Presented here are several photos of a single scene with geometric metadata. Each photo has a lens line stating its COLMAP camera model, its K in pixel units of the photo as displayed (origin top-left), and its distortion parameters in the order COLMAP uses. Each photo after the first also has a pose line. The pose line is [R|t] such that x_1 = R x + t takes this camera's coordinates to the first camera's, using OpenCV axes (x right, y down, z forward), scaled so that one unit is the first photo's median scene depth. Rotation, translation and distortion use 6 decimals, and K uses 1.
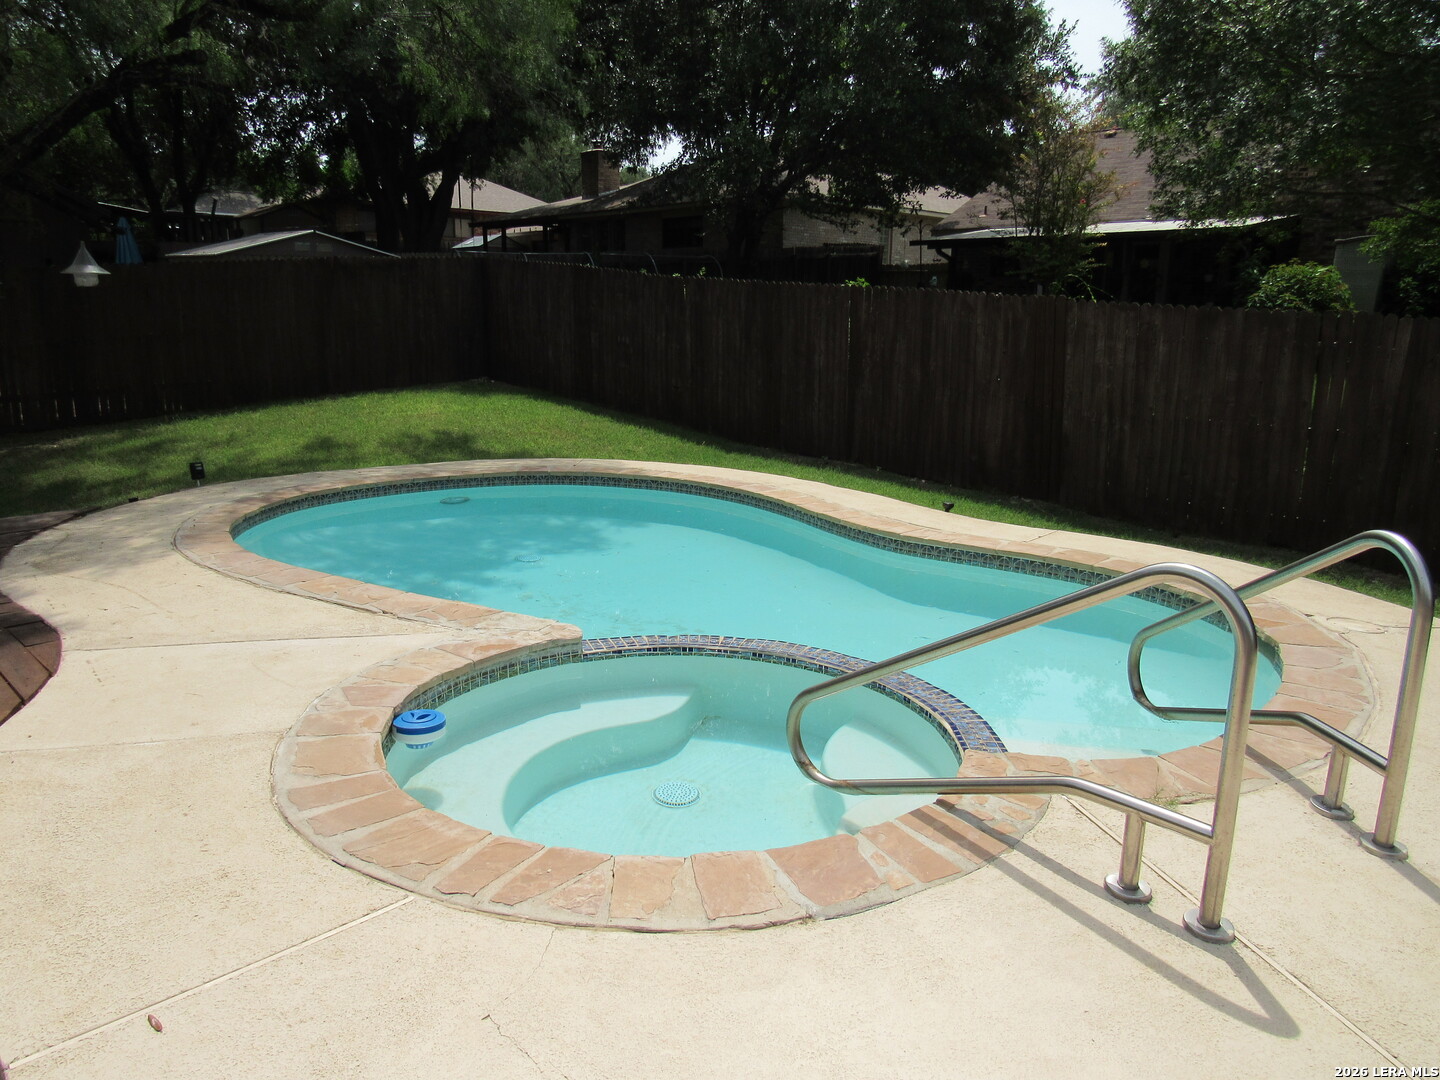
lens RADIAL K [[1025.9, 0, 726.6], [0, 1025.9, 539.2], [0, 0, 1]] dist [-0.024439, 0.002140]
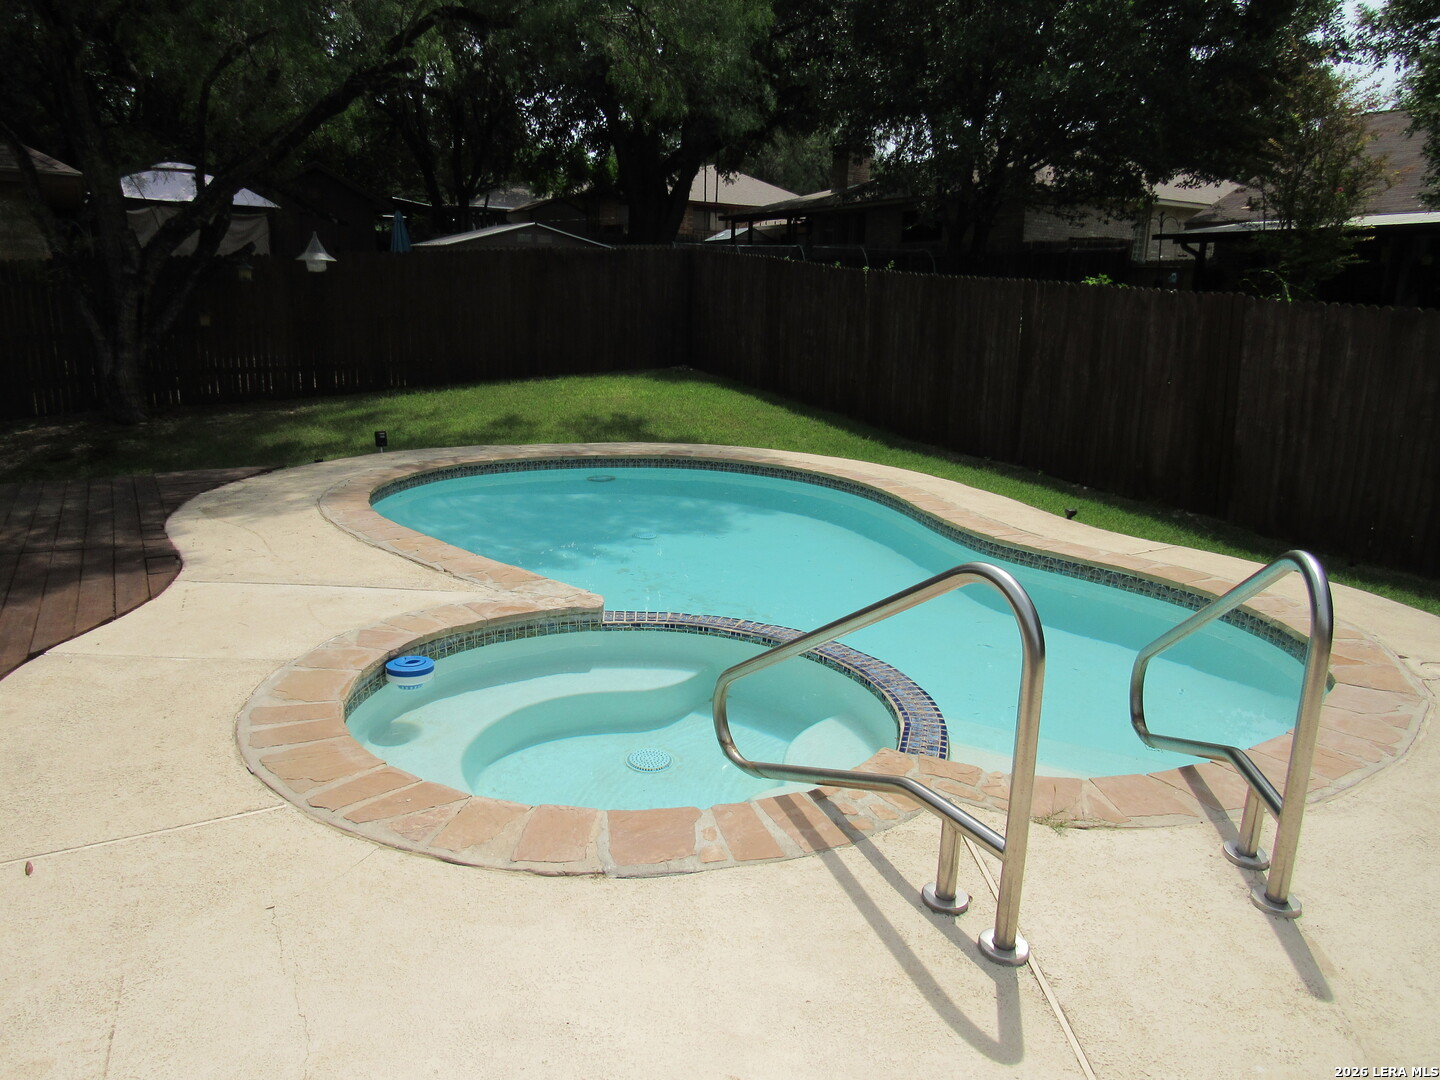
lens RADIAL K [[1031.1, 0, 720.0], [0, 1031.1, 540.0], [0, 0, 1]] dist [-0.036240, 0.033097]
pose [[0.968552, 0.070866, -0.238506, 0.096712], [-0.069635, 0.997480, 0.013592, 0.001630], [0.238868, 0.003444, 0.971046, 0.001663]]
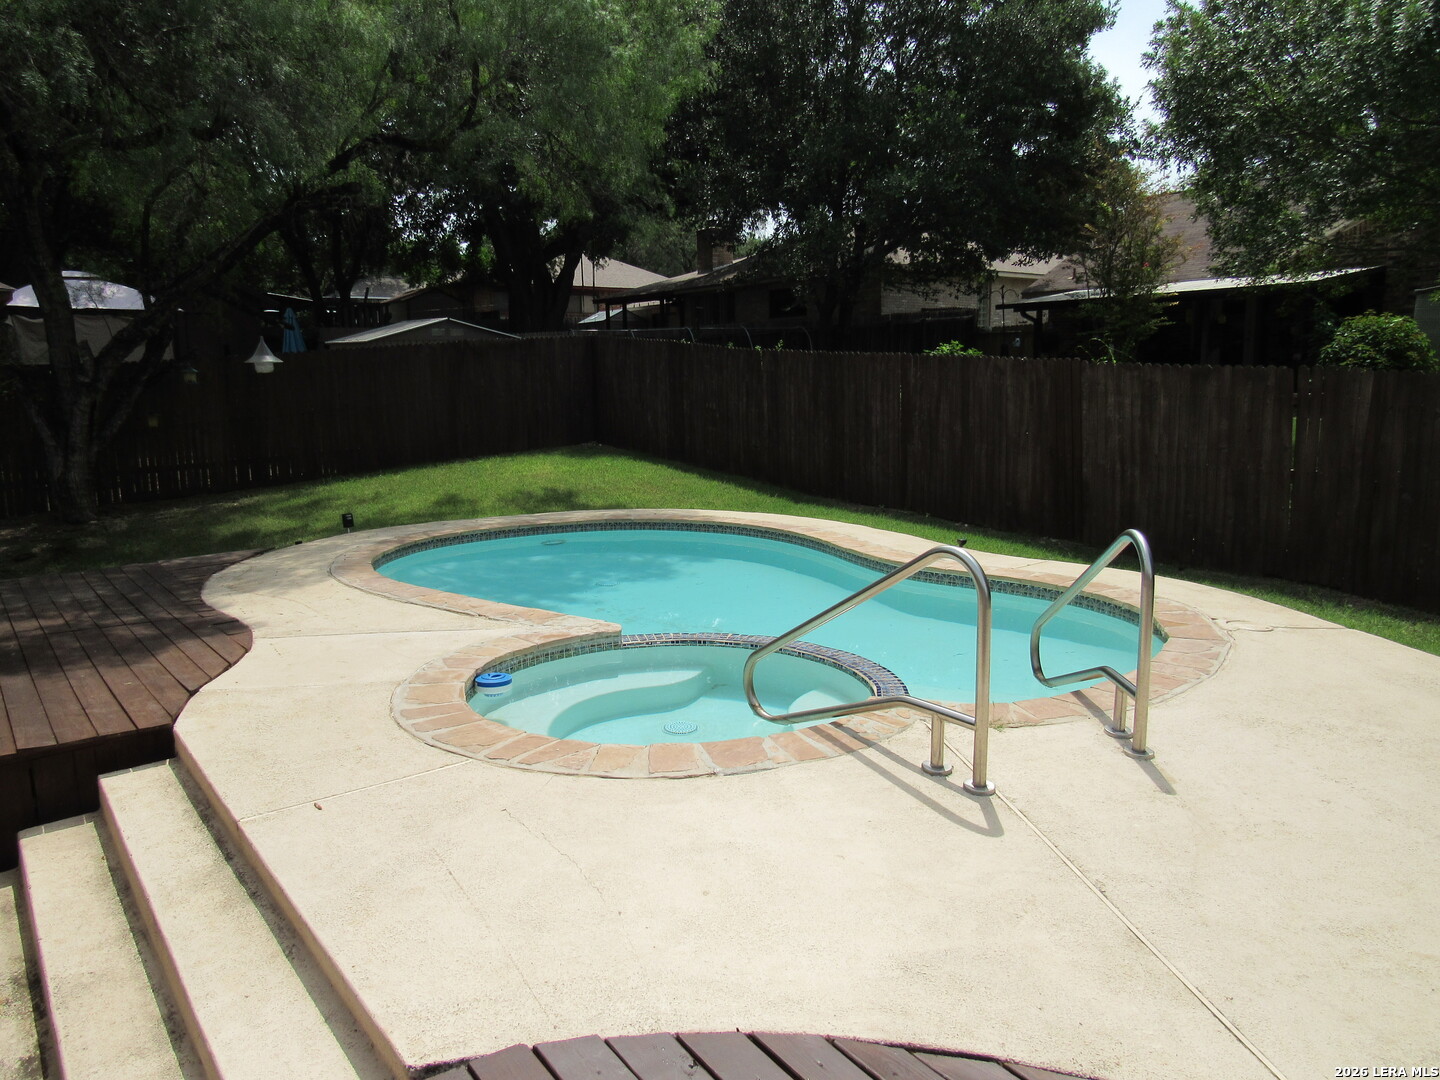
lens RADIAL K [[1016.0, 0, 725.2], [0, 1016.0, 539.3], [0, 0, 1]] dist [-0.031841, 0.028683]
pose [[0.992636, -0.008643, -0.120830, 0.065969], [0.001540, 0.998271, -0.058760, 0.023507], [0.121128, 0.058141, 0.990933, -0.126815]]
